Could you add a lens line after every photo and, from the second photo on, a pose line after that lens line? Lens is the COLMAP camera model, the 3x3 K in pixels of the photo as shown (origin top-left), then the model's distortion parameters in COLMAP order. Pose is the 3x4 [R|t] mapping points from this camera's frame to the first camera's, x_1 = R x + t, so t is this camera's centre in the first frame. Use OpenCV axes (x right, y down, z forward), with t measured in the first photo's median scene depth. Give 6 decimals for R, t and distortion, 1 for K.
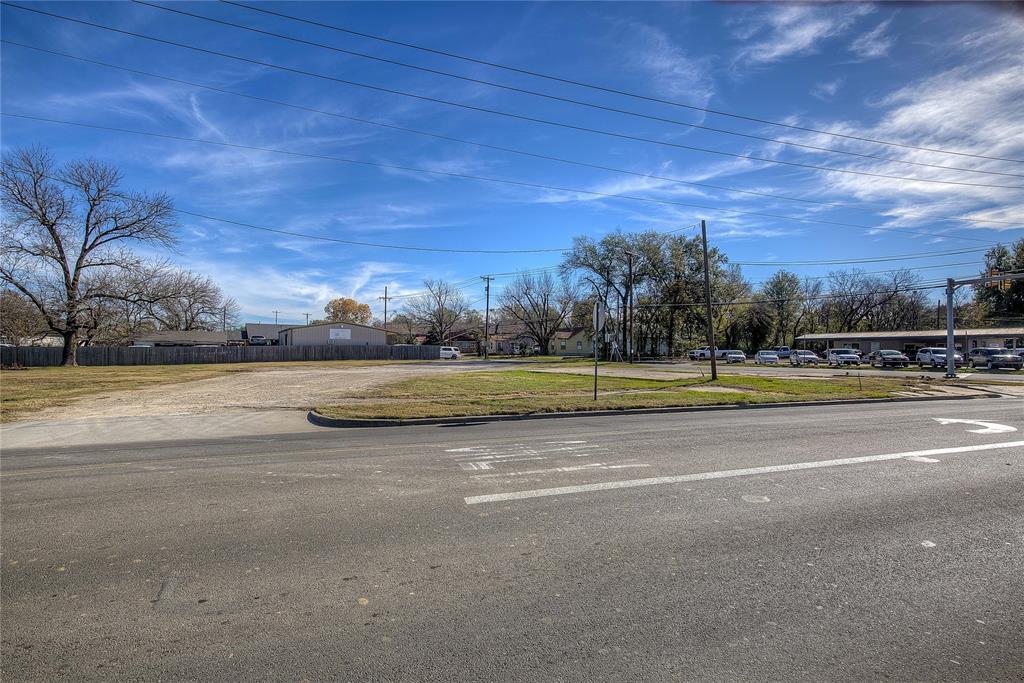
lens RADIAL K [[492.8, 0, 513.3], [0, 492.8, 379.1], [0, 0, 1]] dist [0.011580, -0.003969]
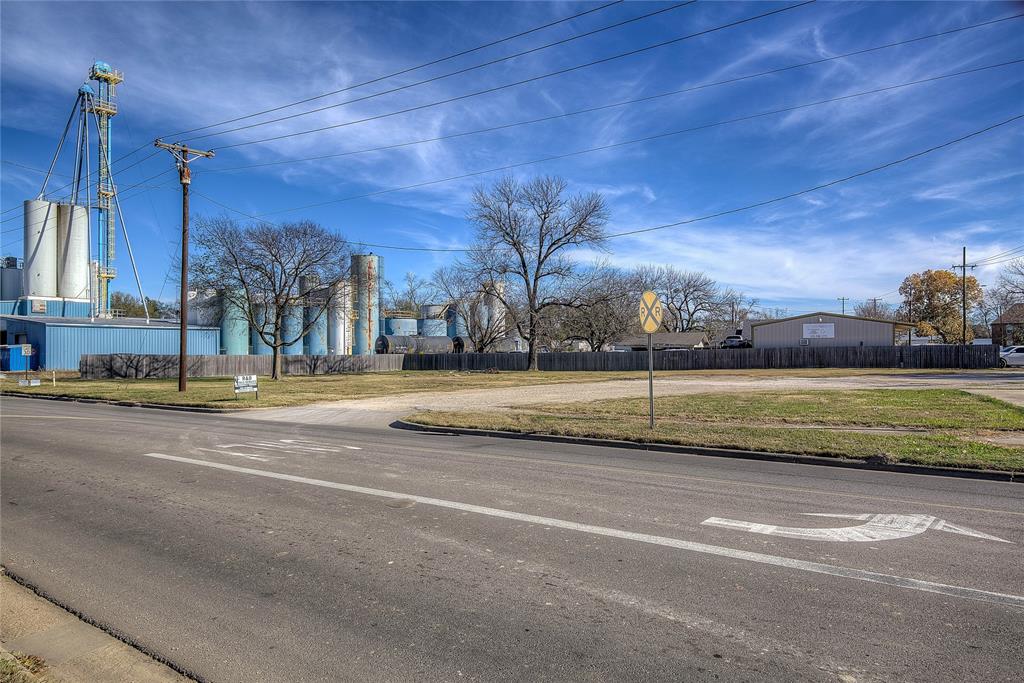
lens RADIAL K [[711.8, 0, 506.3], [0, 711.8, 339.9], [0, 0, 1]] dist [-0.000116, -0.002276]
pose [[0.534526, -0.021443, -0.844880, 0.237103], [-0.041826, 0.997782, -0.051786, -0.006401], [0.844116, 0.063018, 0.532444, 0.081129]]
